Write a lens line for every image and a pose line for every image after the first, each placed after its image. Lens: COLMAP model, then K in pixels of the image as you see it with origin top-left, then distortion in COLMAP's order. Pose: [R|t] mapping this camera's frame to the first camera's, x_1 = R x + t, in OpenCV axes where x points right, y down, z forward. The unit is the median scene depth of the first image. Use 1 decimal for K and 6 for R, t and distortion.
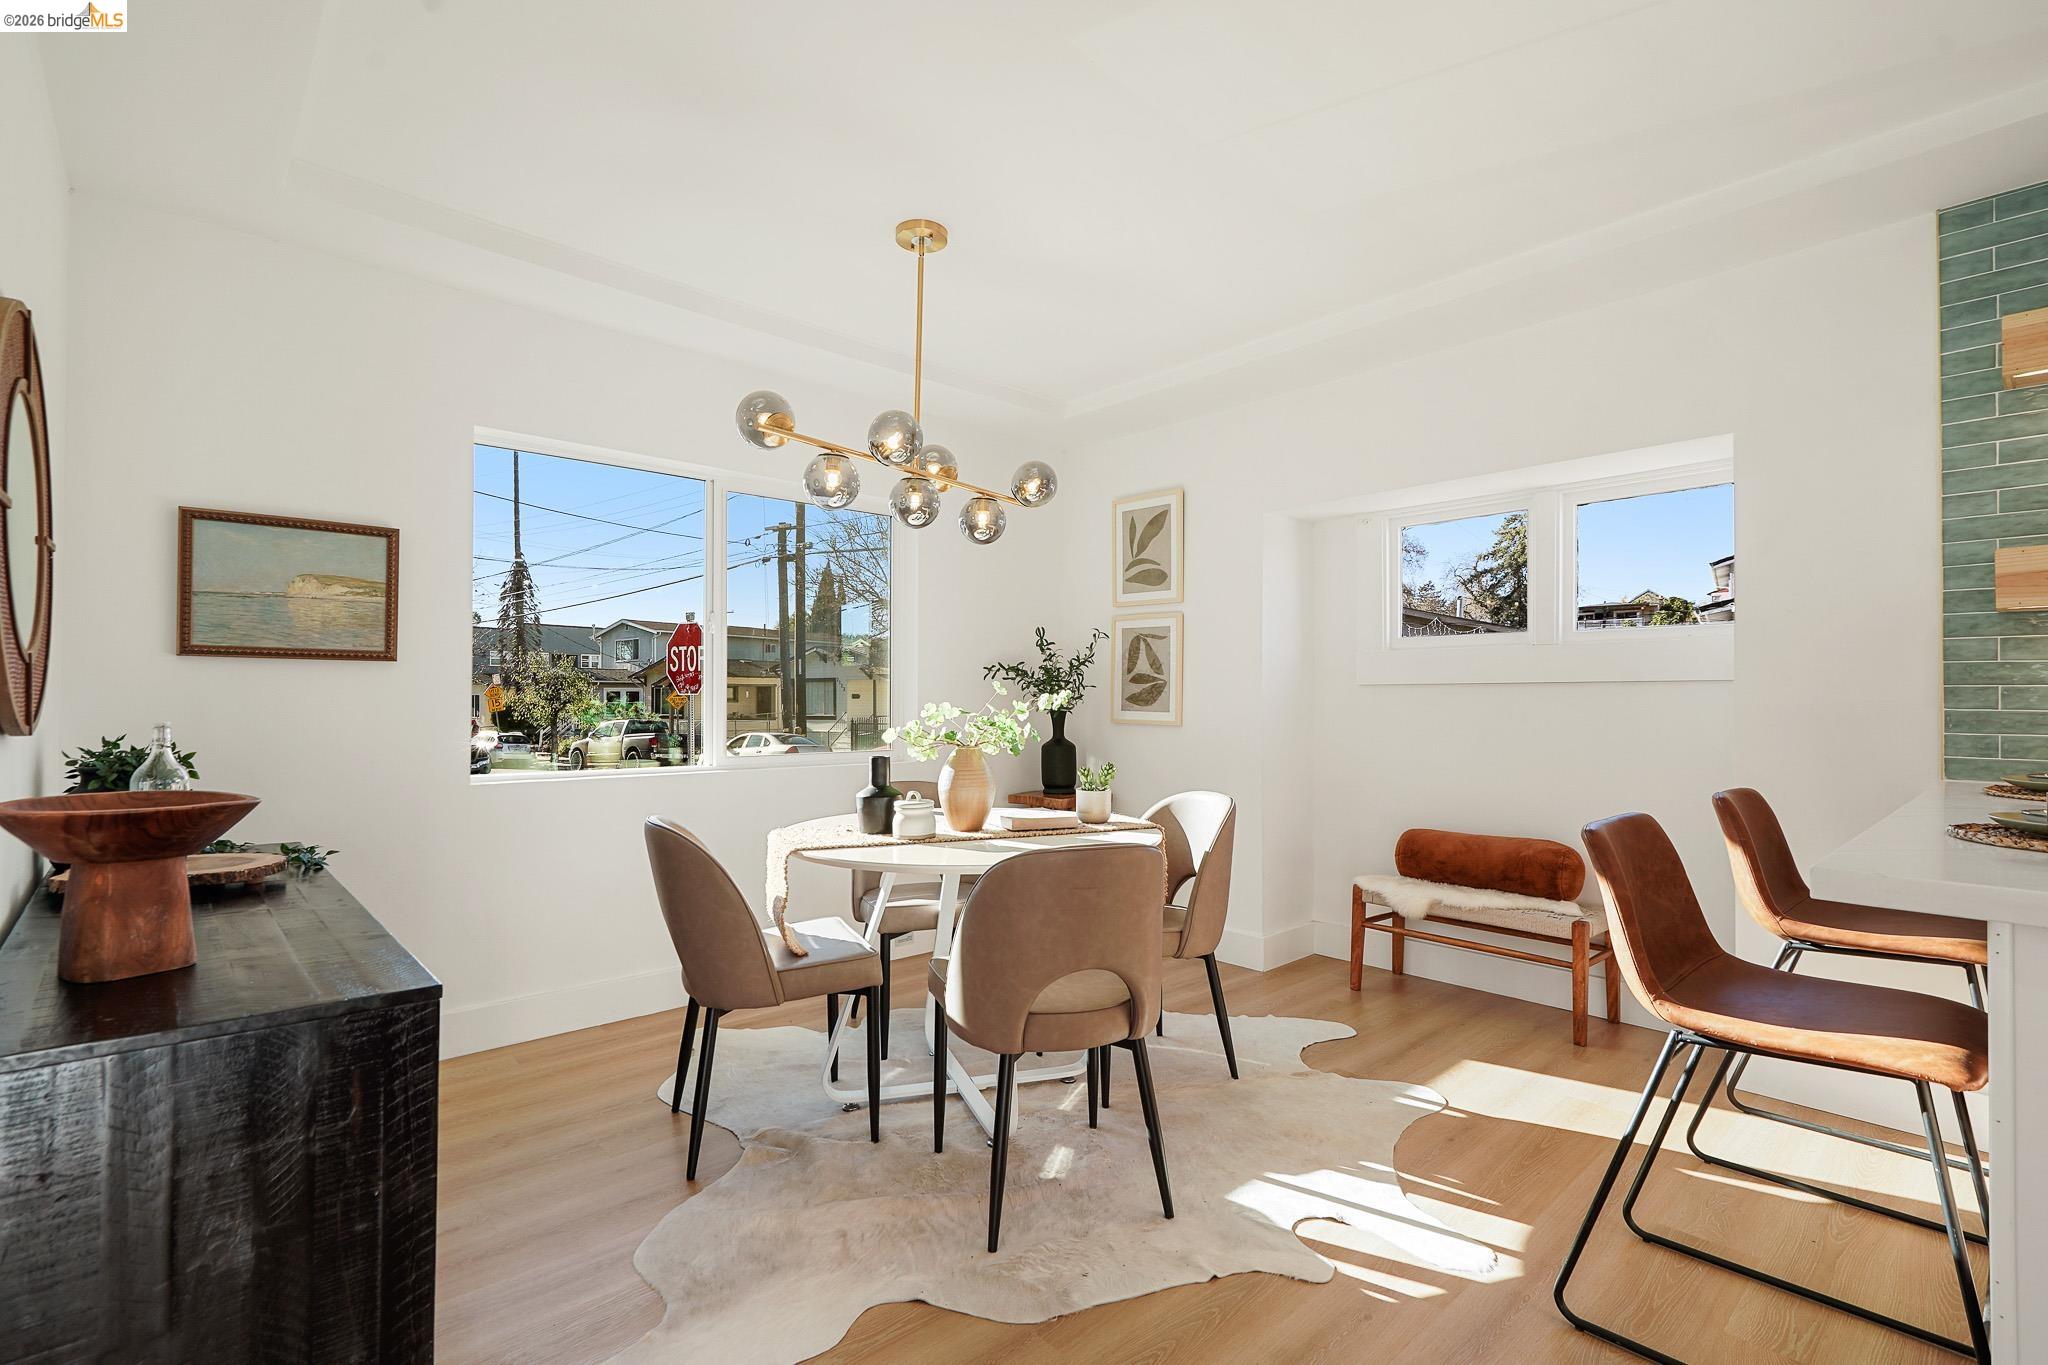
lens RADIAL K [[962.4, 0, 1008.5], [0, 962.4, 690.7], [0, 0, 1]] dist [-0.000746, 0.000209]
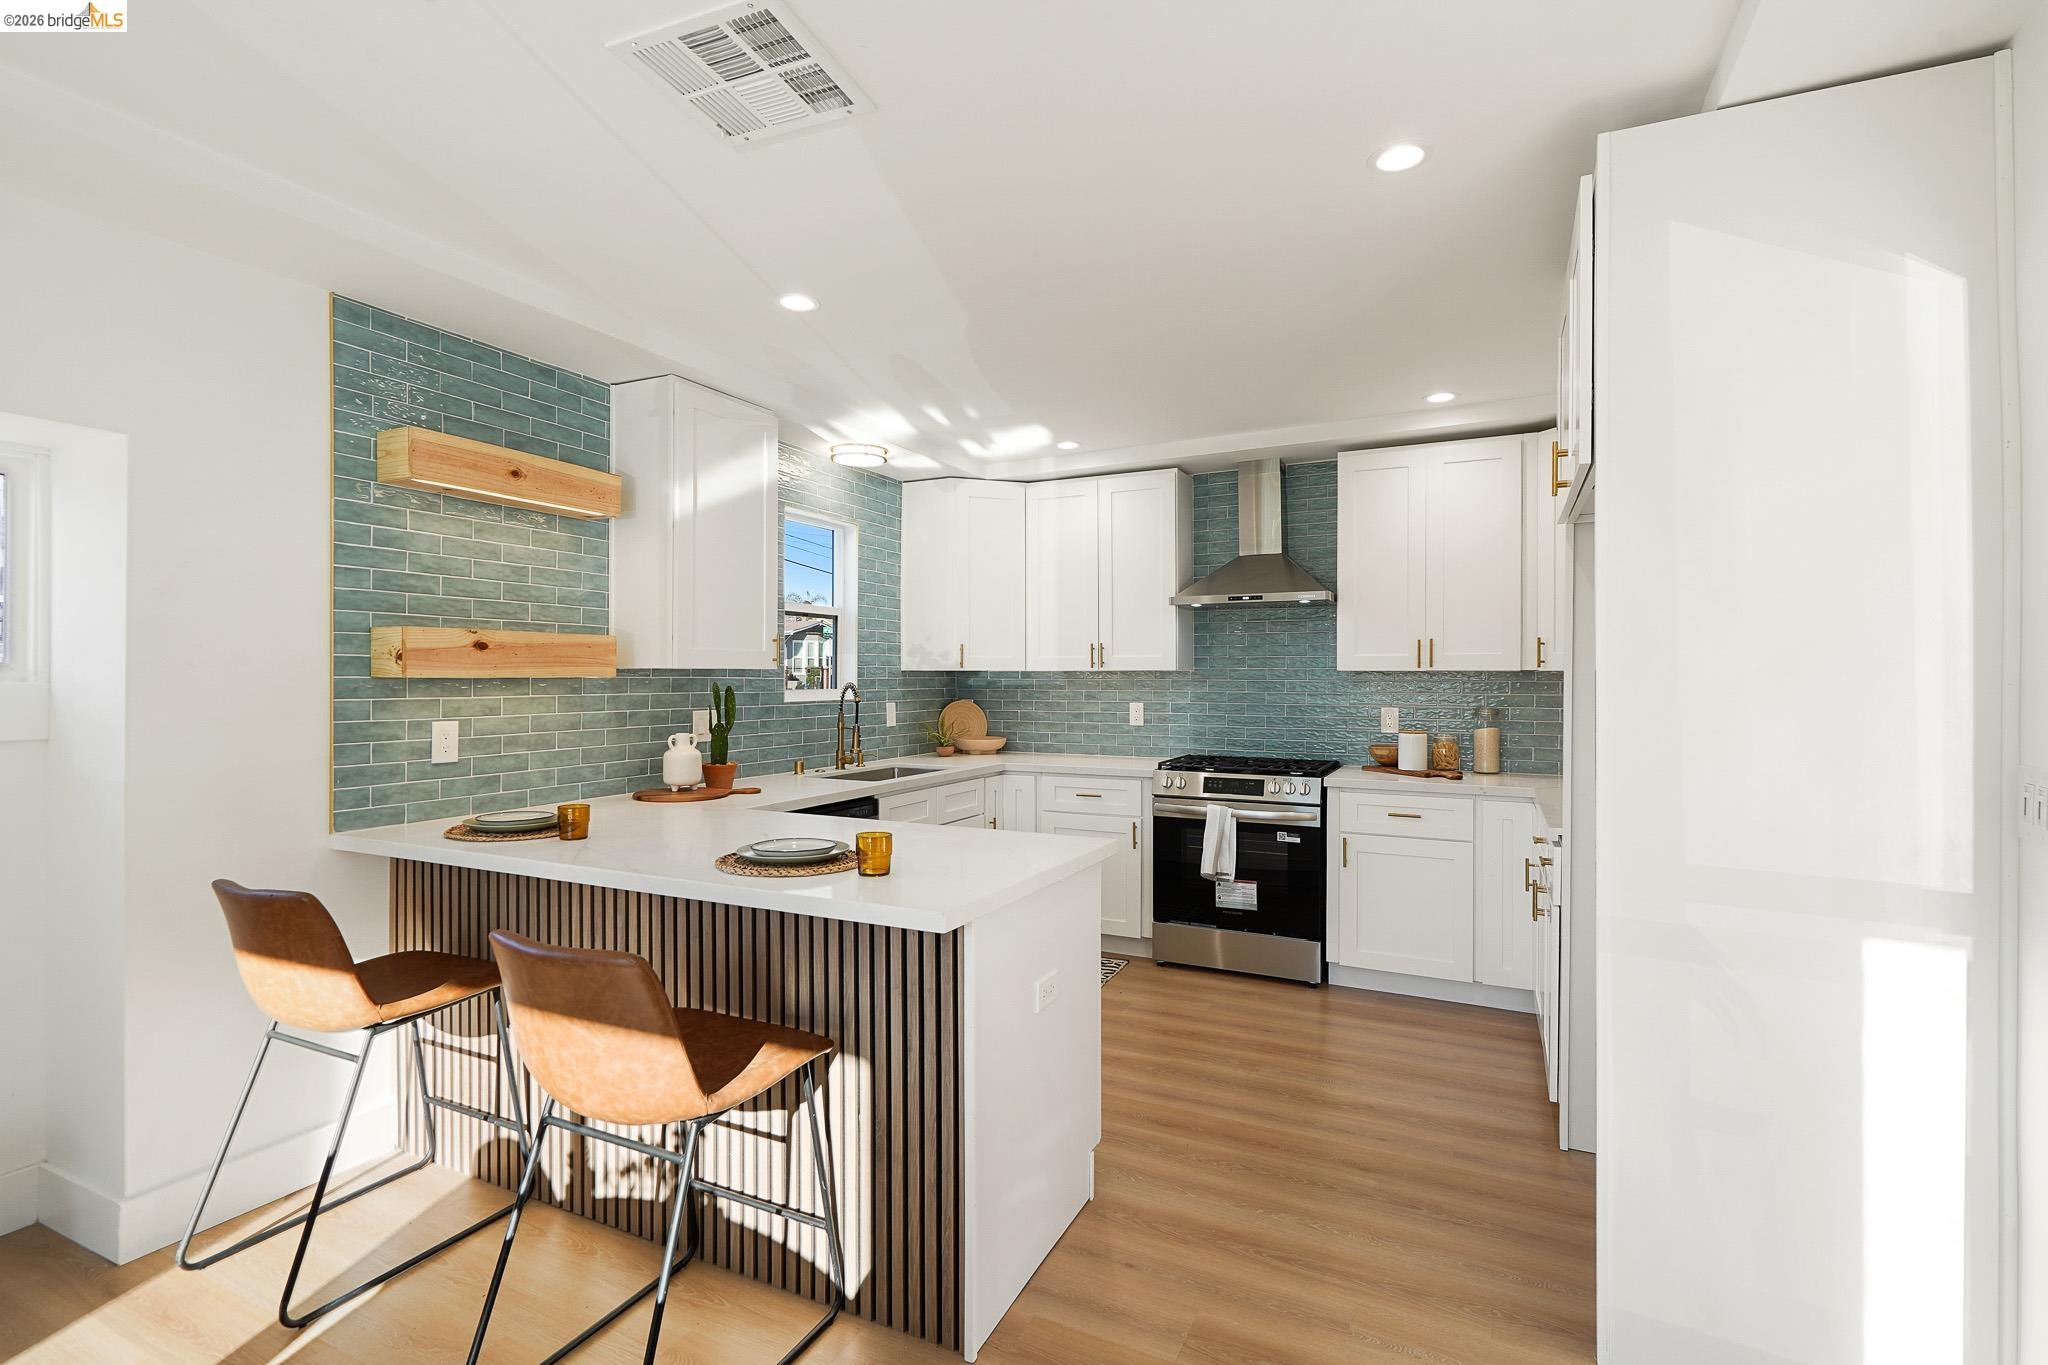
lens RADIAL K [[962.4, 0, 1019.6], [0, 962.4, 671.0], [0, 0, 1]] dist [-0.000746, 0.000209]
pose [[-0.375730, 0.002794, 0.926725, -0.242555], [-0.010511, 0.999918, -0.007277, -0.071648], [-0.926670, -0.012475, -0.375670, 0.578860]]
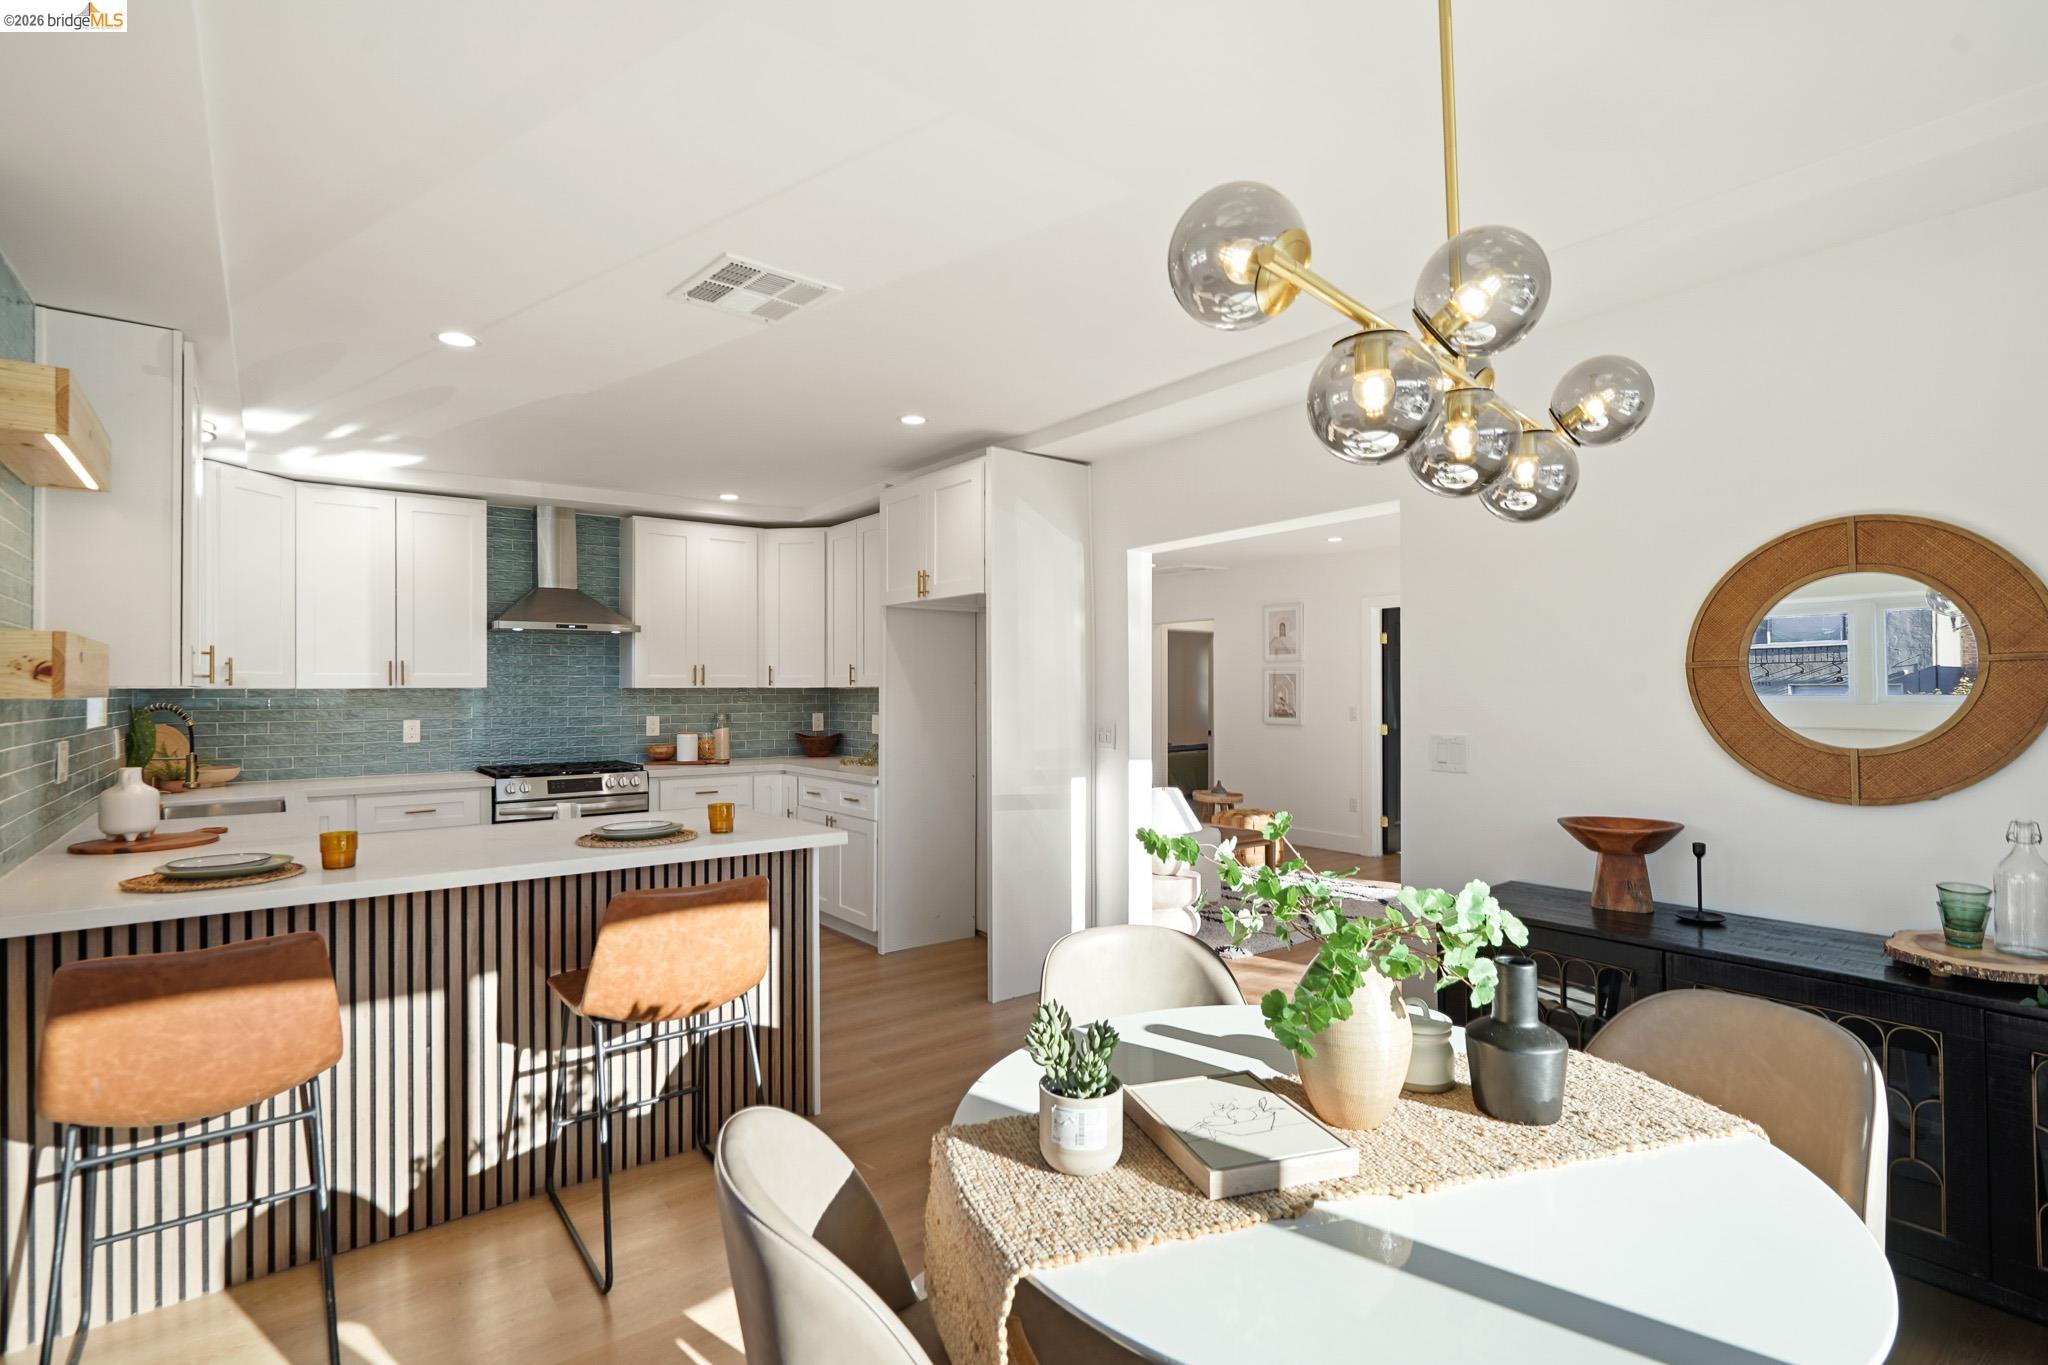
lens RADIAL K [[962.4, 0, 1009.1], [0, 962.4, 681.9], [0, 0, 1]] dist [-0.000746, 0.000209]
pose [[-0.995987, 0.005011, 0.089359, 0.050791], [0.003370, 0.999823, -0.018511, -0.062598], [-0.089435, -0.018136, -0.995827, 1.389377]]
